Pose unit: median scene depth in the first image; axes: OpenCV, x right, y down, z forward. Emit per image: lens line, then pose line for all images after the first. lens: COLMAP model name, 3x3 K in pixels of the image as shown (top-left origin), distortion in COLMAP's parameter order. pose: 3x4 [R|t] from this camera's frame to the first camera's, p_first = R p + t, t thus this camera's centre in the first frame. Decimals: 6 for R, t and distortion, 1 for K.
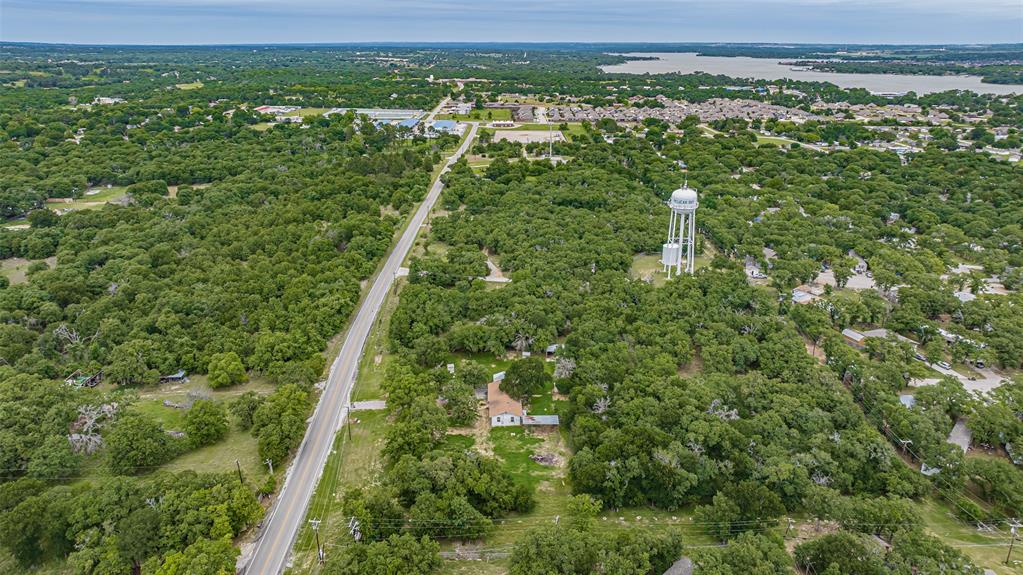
lens RADIAL K [[717.1, 0, 514.7], [0, 717.1, 285.8], [0, 0, 1]] dist [-0.050449, 0.052359]
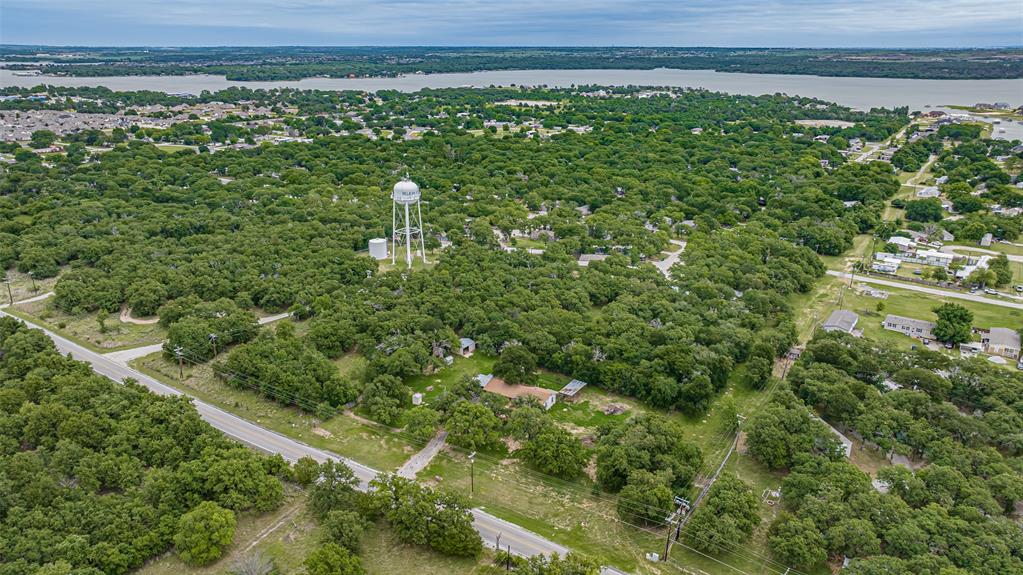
lens RADIAL K [[714.3, 0, 514.3], [0, 714.3, 287.2], [0, 0, 1]] dist [-0.037958, 0.032389]
pose [[0.546568, -0.264860, 0.794426, -0.552214], [0.264830, 0.954646, 0.136074, -0.086825], [-0.794436, 0.136014, 0.591922, 0.266786]]
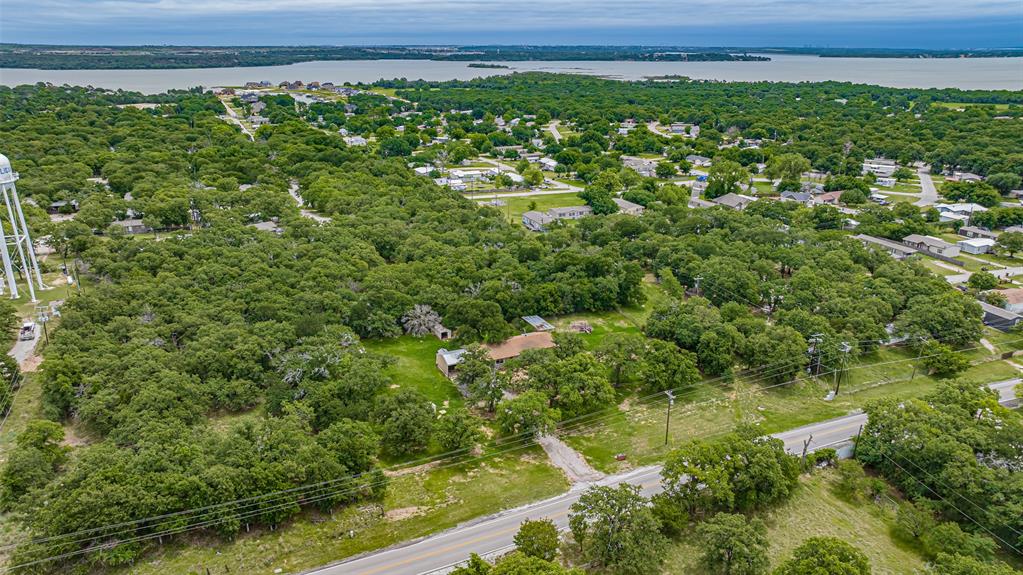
lens RADIAL K [[714.3, 0, 514.3], [0, 714.3, 287.2], [0, 0, 1]] dist [-0.037958, 0.032389]
pose [[-0.411872, -0.290031, 0.863854, -0.472134], [0.287721, 0.858109, 0.425283, -0.160426], [-0.864626, 0.423711, -0.269983, 0.823345]]
